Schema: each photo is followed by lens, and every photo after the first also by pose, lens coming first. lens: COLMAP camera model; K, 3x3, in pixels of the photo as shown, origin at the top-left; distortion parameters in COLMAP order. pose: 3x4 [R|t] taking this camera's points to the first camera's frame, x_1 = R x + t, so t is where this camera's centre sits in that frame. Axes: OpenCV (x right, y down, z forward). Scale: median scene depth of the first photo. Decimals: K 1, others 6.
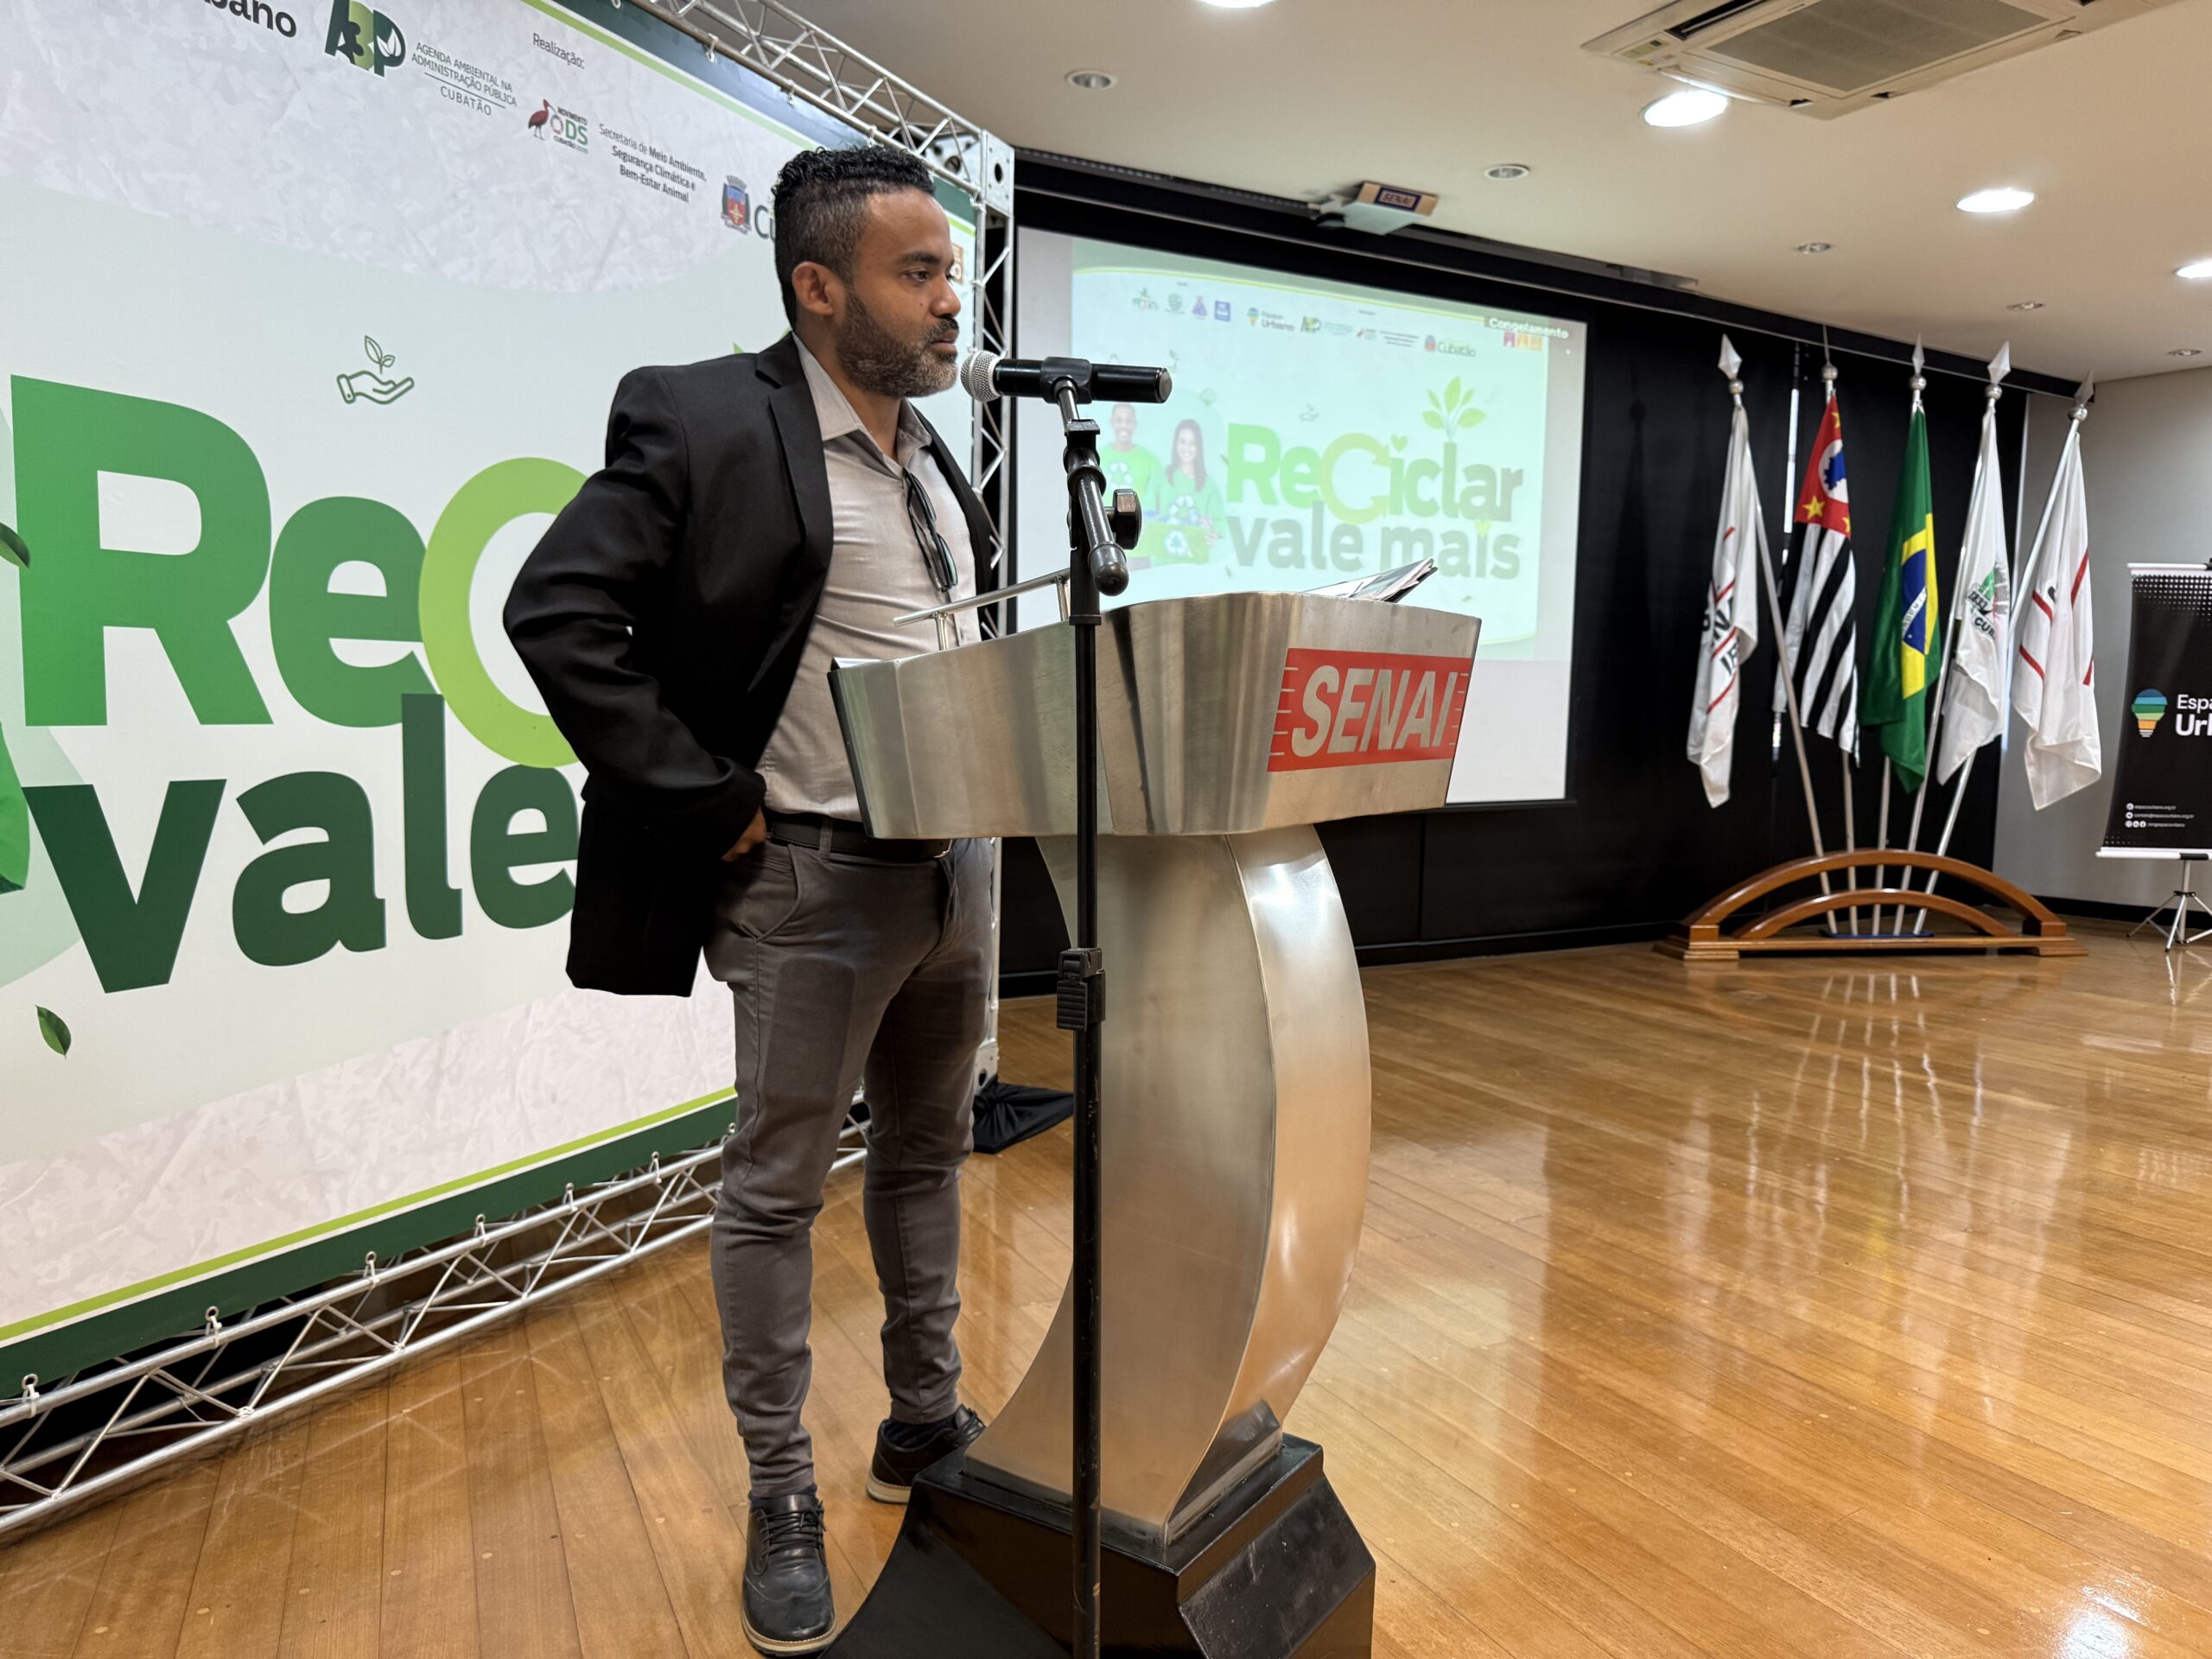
lens RADIAL K [[1568.0, 0, 1102.4], [0, 1568.0, 857.5], [0, 0, 1]] dist [0.028177, -0.038211]
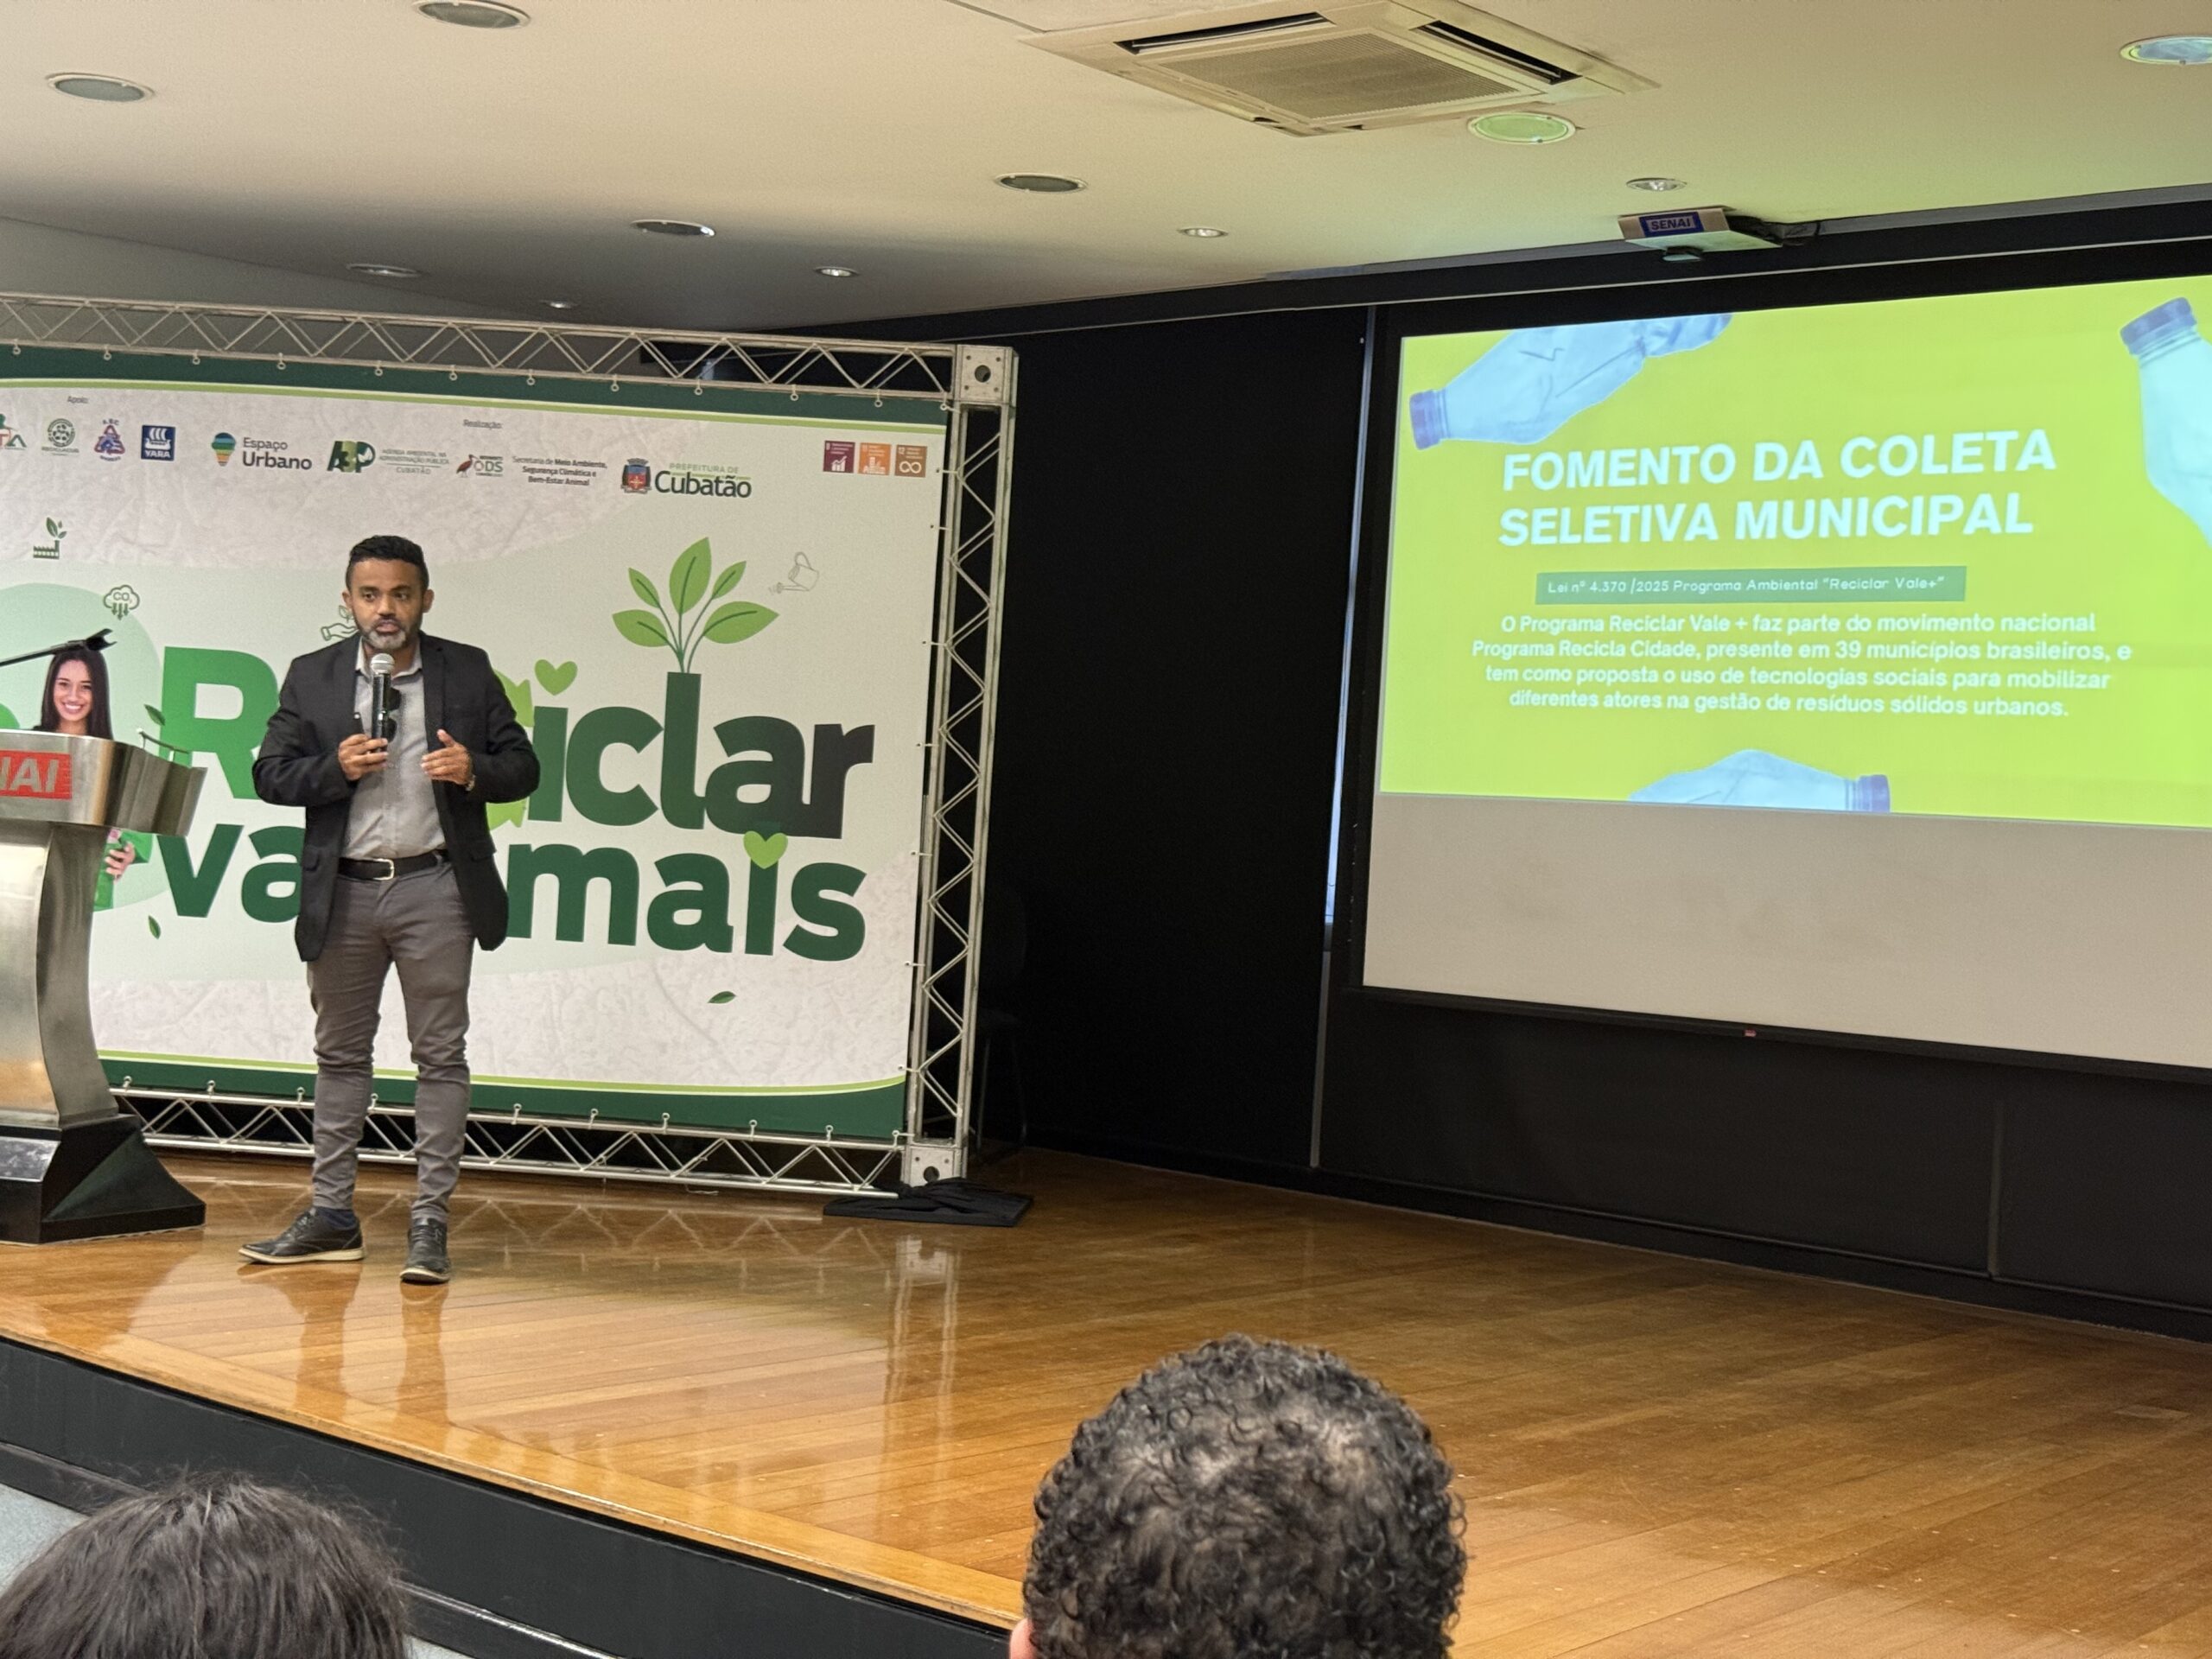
lens RADIAL K [[3088.1, 0, 1140.1], [0, 3088.1, 827.6], [0, 0, 1]] dist [0.128872, 0.000000]
pose [[0.356229, 0.012908, -0.934310, 2.066639], [-0.150888, 0.987576, -0.043886, -0.024624], [0.922136, 0.156610, 0.353750, 0.354367]]
